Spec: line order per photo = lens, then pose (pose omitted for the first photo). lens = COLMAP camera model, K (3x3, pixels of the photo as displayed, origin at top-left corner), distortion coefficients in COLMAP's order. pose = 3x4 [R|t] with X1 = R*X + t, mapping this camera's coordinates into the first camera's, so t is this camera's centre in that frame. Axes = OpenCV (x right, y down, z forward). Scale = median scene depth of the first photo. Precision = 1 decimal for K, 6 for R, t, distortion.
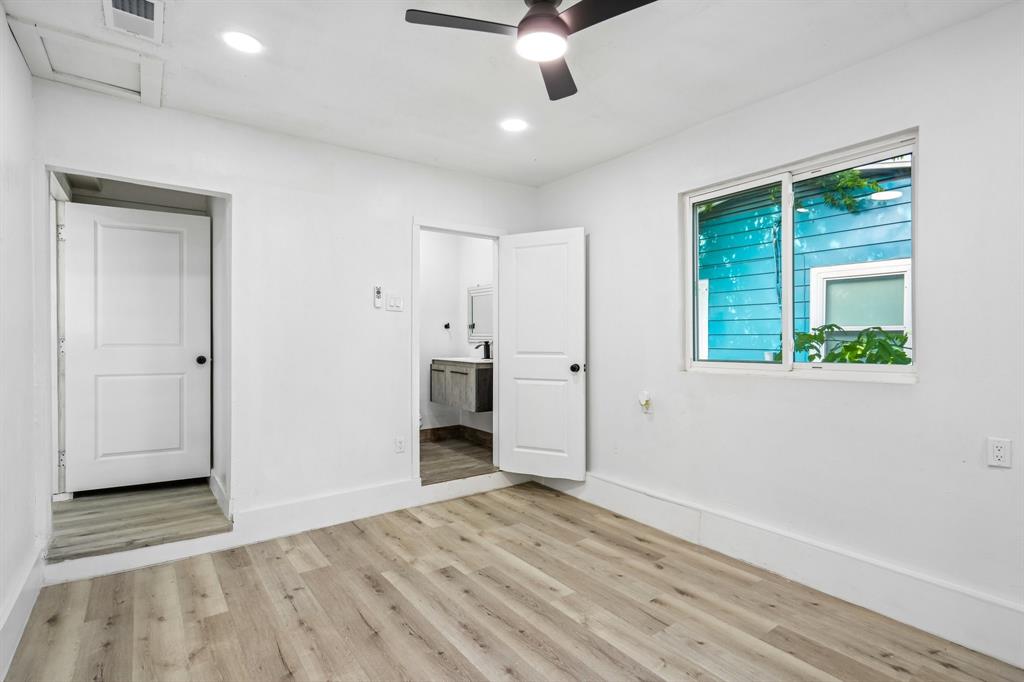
lens RADIAL K [[502.7, 0, 517.9], [0, 502.7, 346.6], [0, 0, 1]] dist [0.004075, 0.000071]
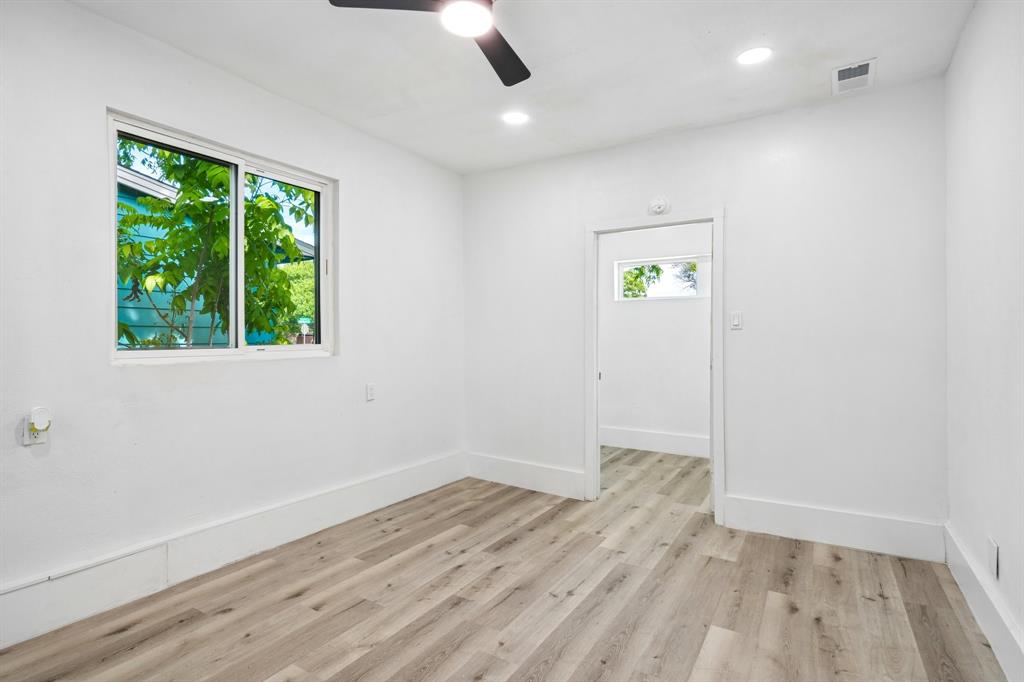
lens RADIAL K [[502.7, 0, 509.7], [0, 502.7, 337.4], [0, 0, 1]] dist [0.004075, 0.000071]
pose [[-0.368896, 0.007133, 0.929443, -0.515978], [0.013713, 0.999903, -0.002230, 0.019955], [-0.929370, 0.011923, -0.368958, 0.744335]]
